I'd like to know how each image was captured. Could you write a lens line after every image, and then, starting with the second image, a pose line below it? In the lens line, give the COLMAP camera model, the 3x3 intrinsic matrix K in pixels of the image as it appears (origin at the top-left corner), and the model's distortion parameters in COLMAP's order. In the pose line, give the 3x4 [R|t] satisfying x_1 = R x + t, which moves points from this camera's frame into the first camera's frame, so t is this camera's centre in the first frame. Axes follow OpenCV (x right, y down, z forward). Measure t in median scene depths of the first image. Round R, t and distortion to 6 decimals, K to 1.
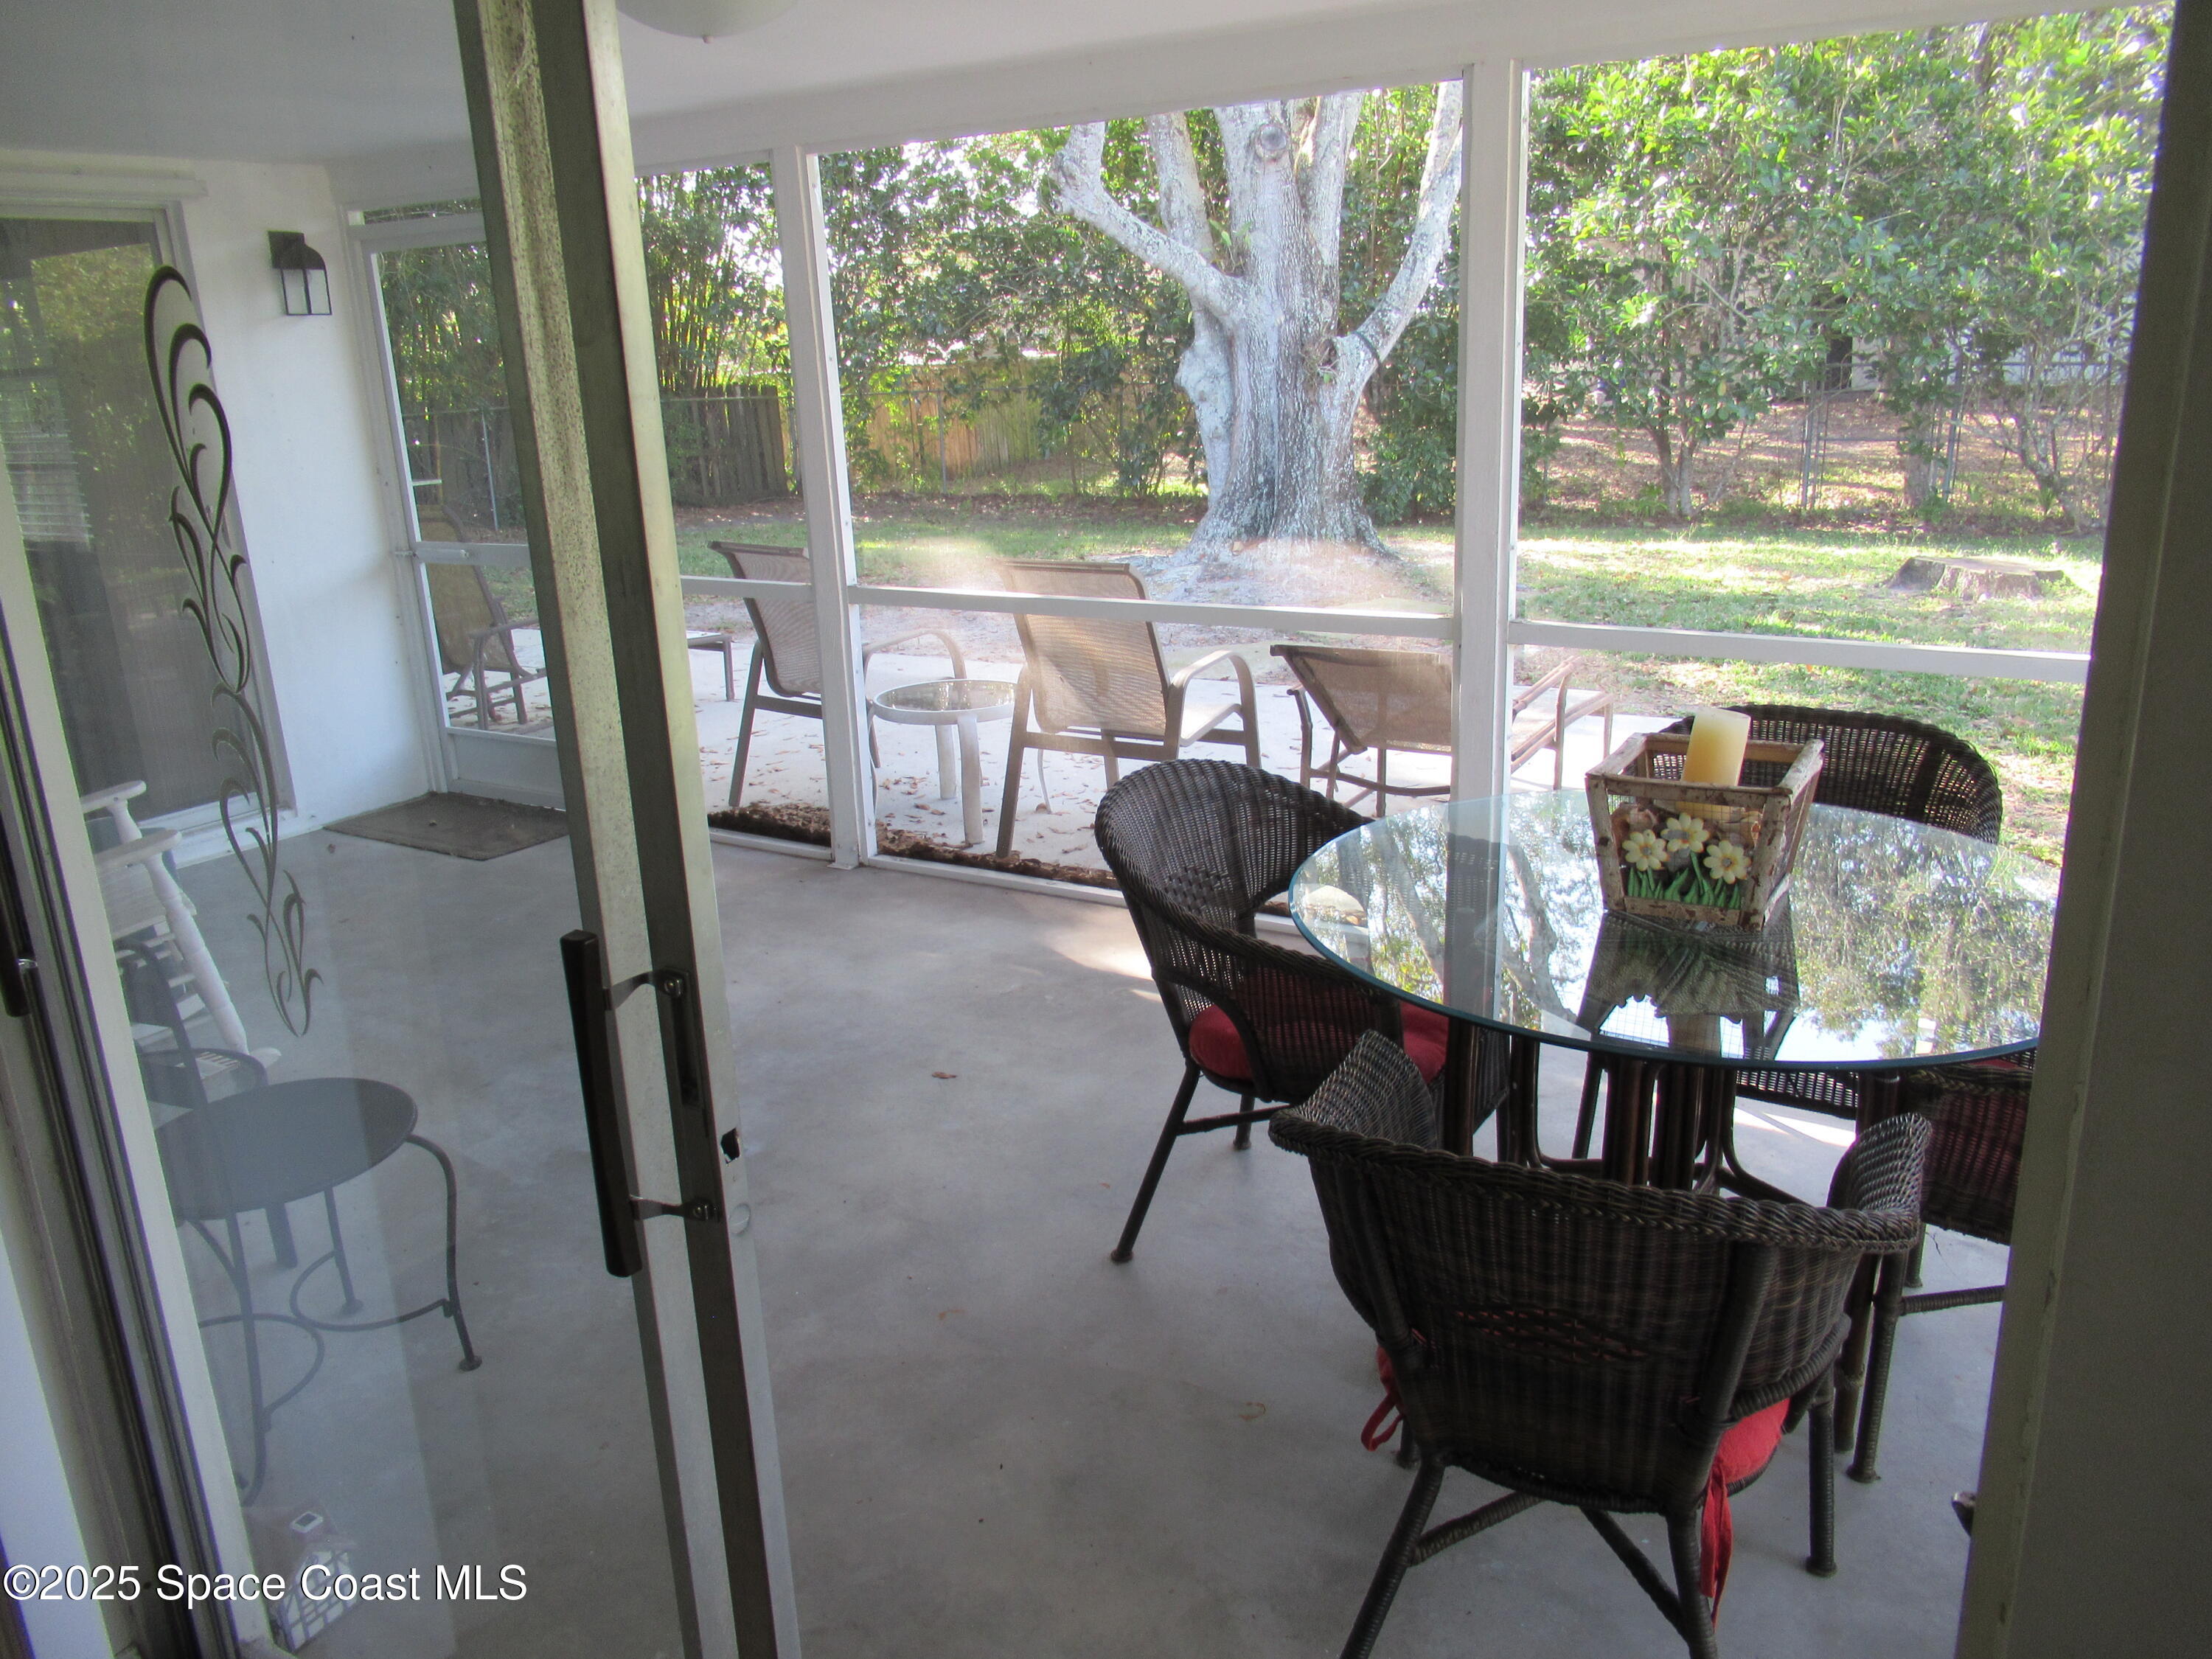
lens RADIAL K [[1635.3, 0, 1115.5], [0, 1635.3, 830.1], [0, 0, 1]] dist [-0.007264, -0.003887]
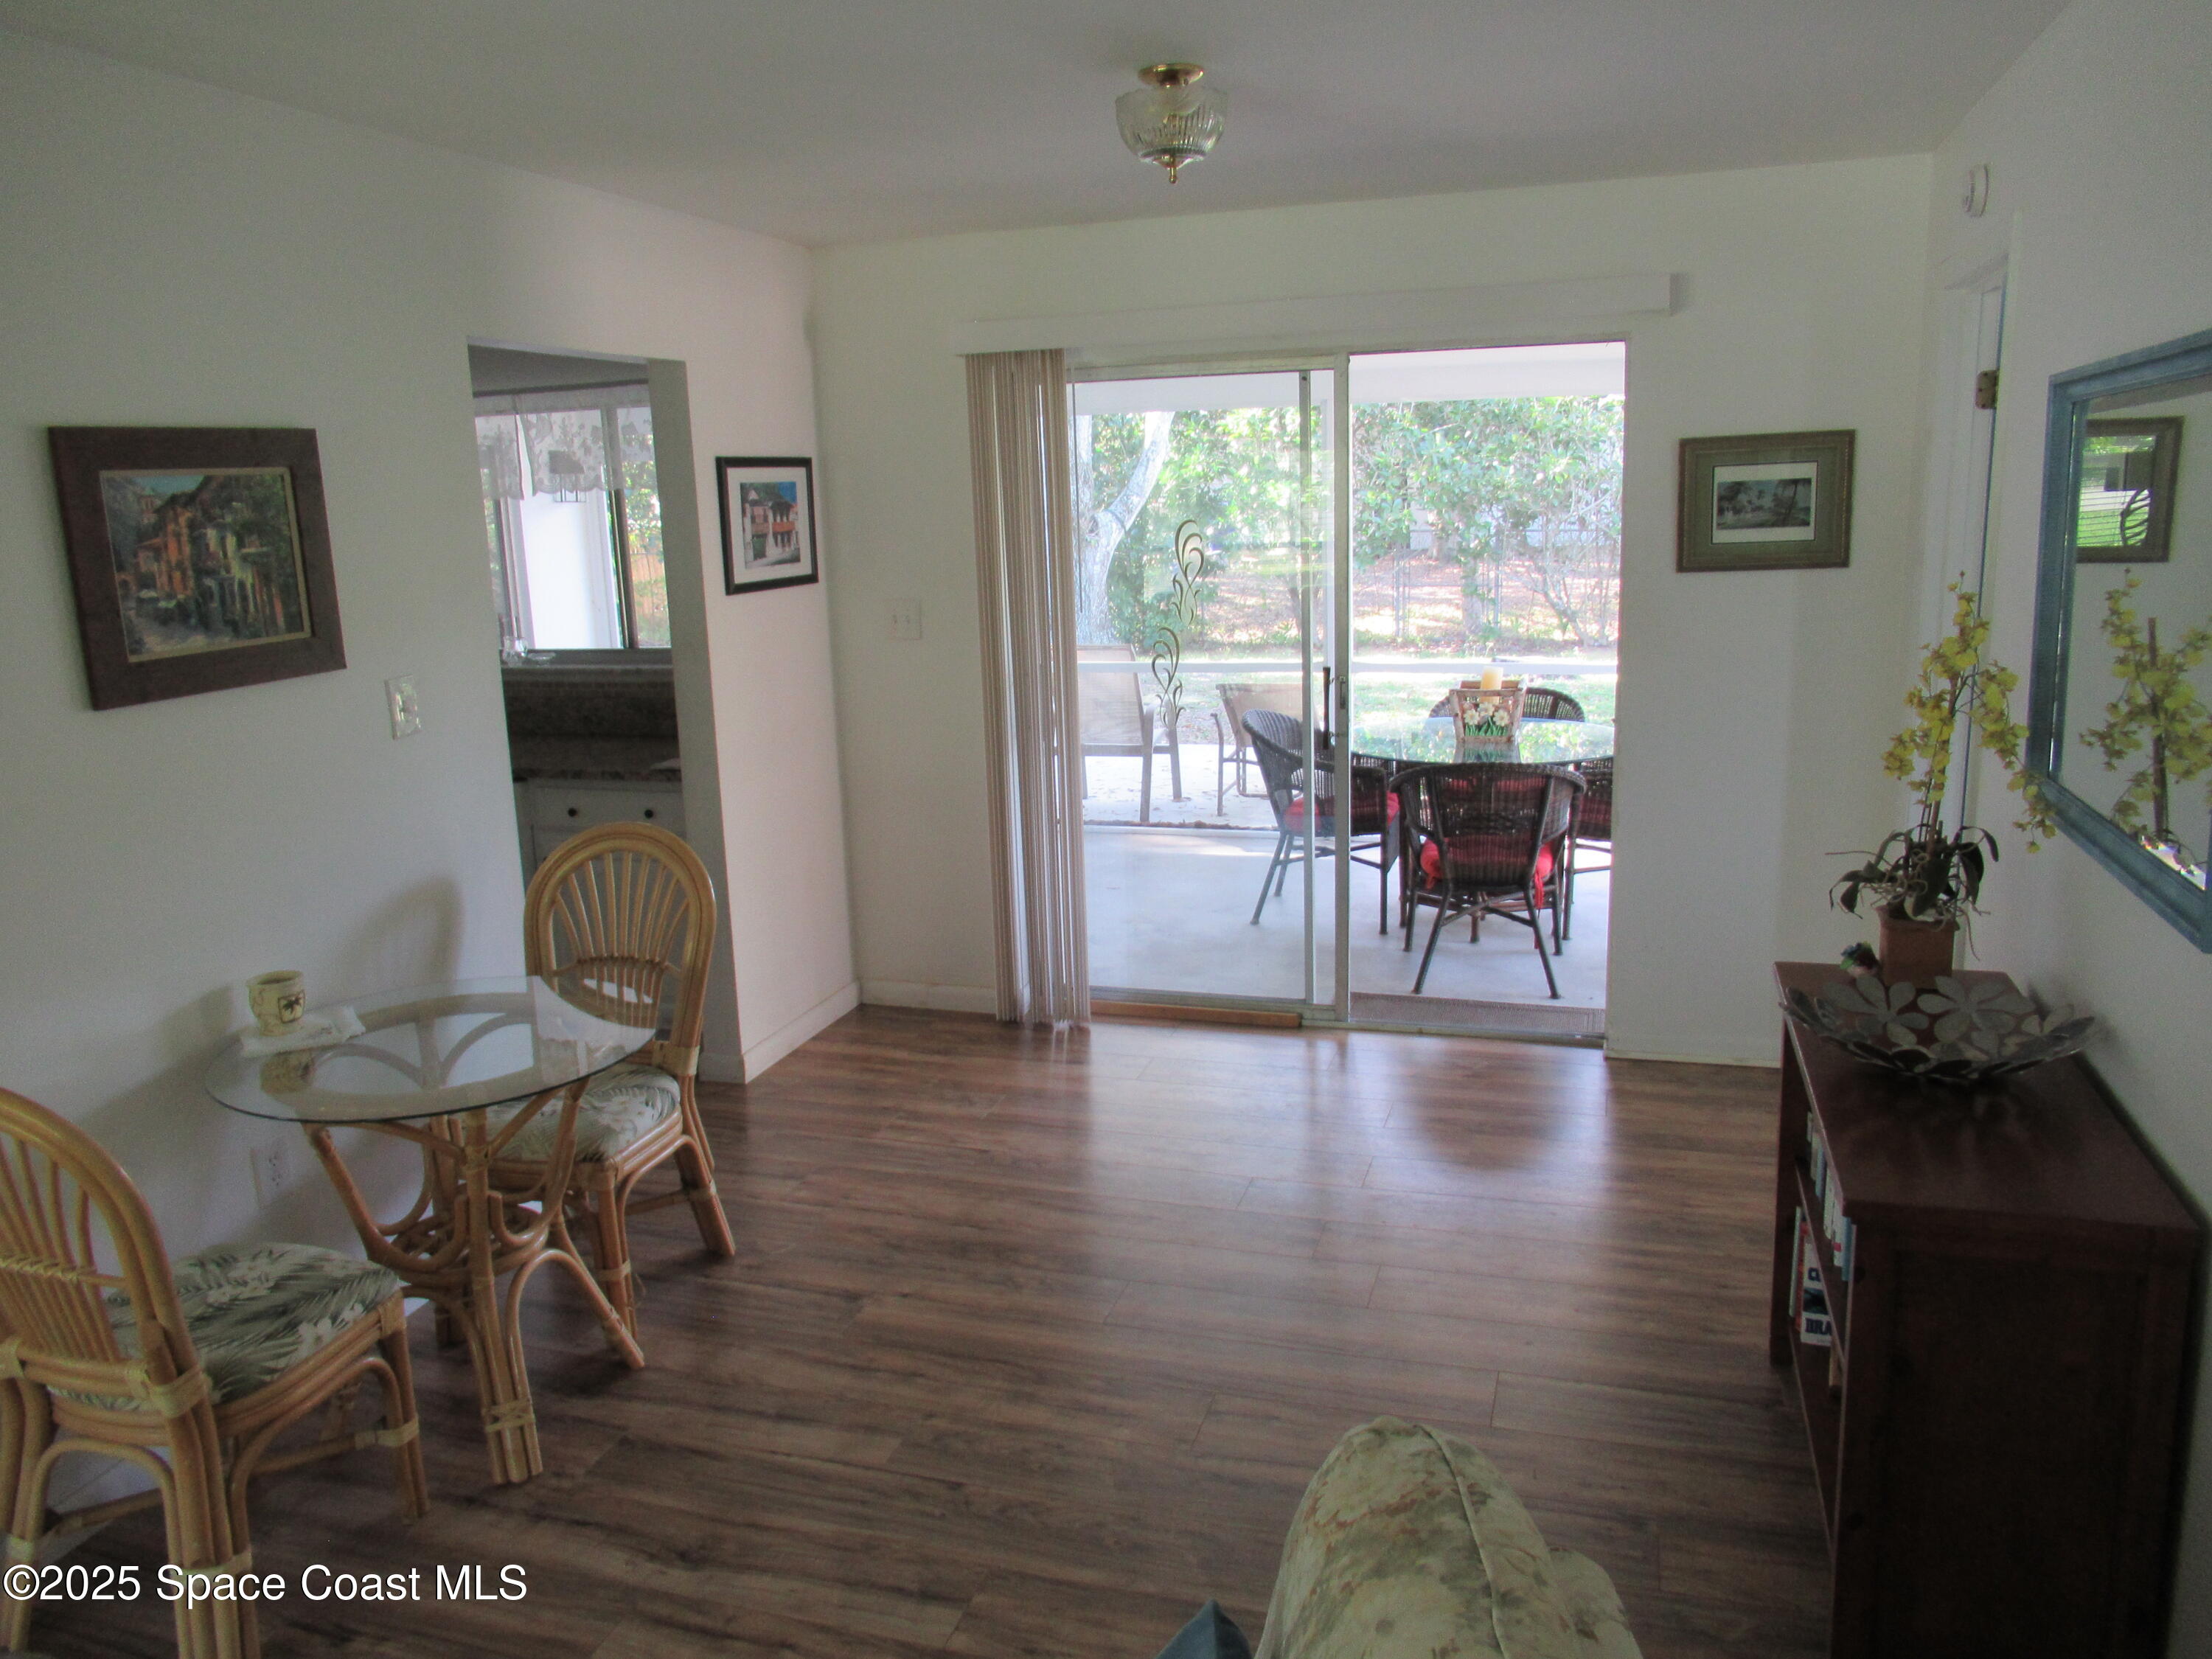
lens RADIAL K [[1635.3, 0, 1103.5], [0, 1635.3, 833.7], [0, 0, 1]] dist [-0.007264, -0.003887]
pose [[0.969837, -0.044285, 0.239699, -0.164940], [0.066127, 0.994281, -0.083858, 0.069889], [-0.234615, 0.097179, 0.967219, -0.259295]]
